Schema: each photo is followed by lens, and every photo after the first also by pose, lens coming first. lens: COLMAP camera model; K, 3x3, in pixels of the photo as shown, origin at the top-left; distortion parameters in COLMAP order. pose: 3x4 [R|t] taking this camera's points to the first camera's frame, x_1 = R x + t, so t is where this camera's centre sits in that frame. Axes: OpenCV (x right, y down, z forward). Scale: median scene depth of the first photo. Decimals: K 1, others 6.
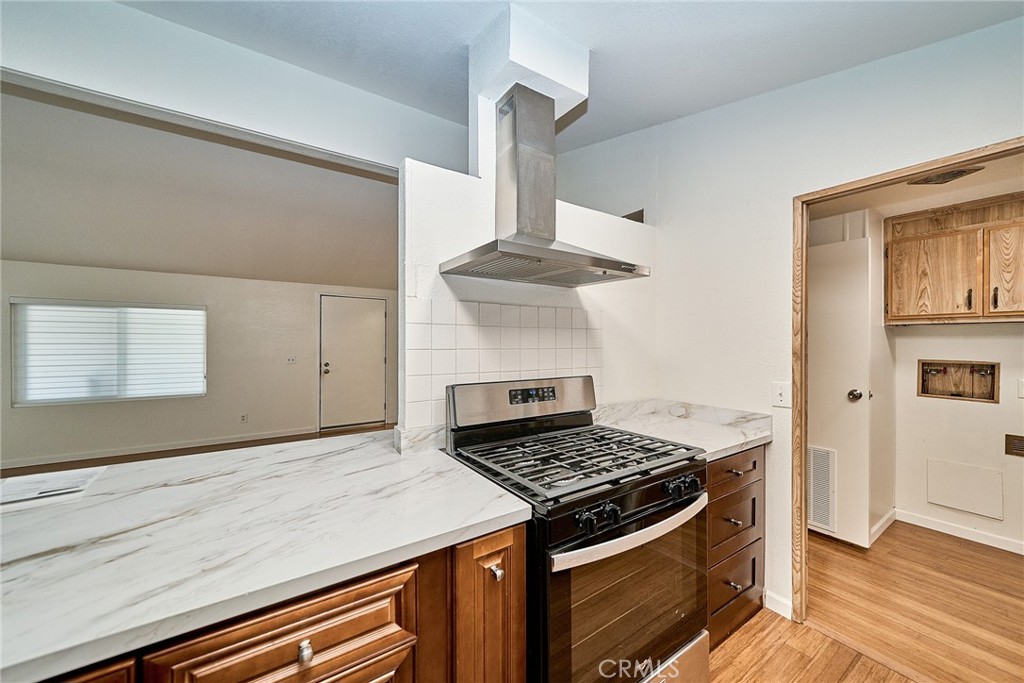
lens RADIAL K [[347.6, 0, 528.3], [0, 347.6, 346.9], [0, 0, 1]] dist [0.002531, 0.000169]
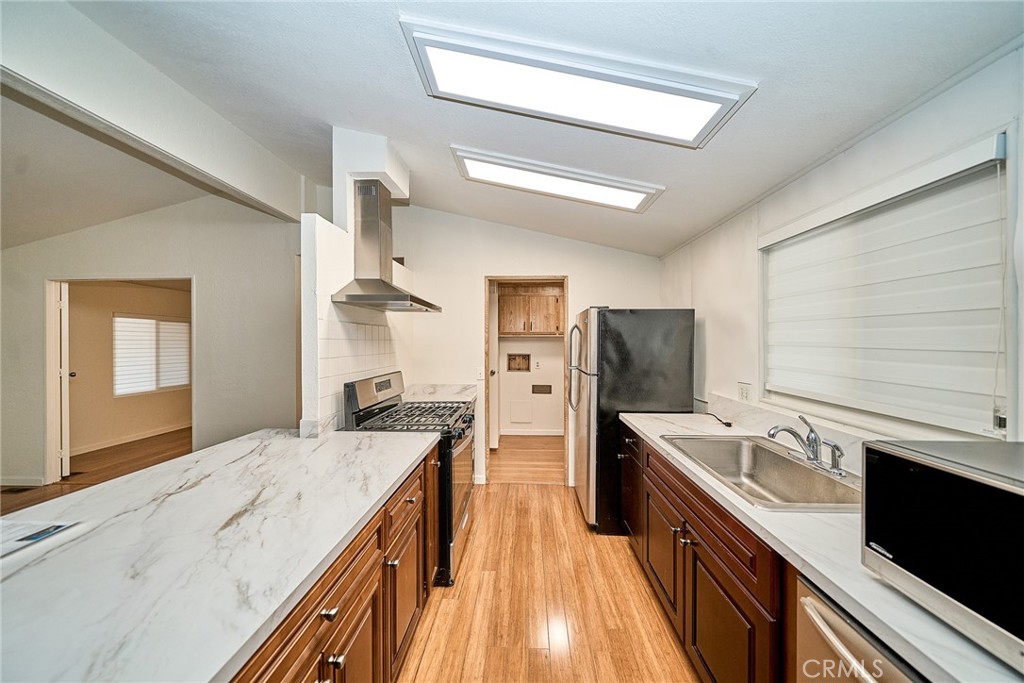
lens RADIAL K [[347.6, 0, 528.3], [0, 347.6, 346.9], [0, 0, 1]] dist [0.002531, 0.000169]
pose [[0.541188, -0.013391, 0.840795, -0.811419], [0.006492, 0.999910, 0.011746, -0.038567], [-0.840877, -0.000898, 0.541226, -0.309750]]
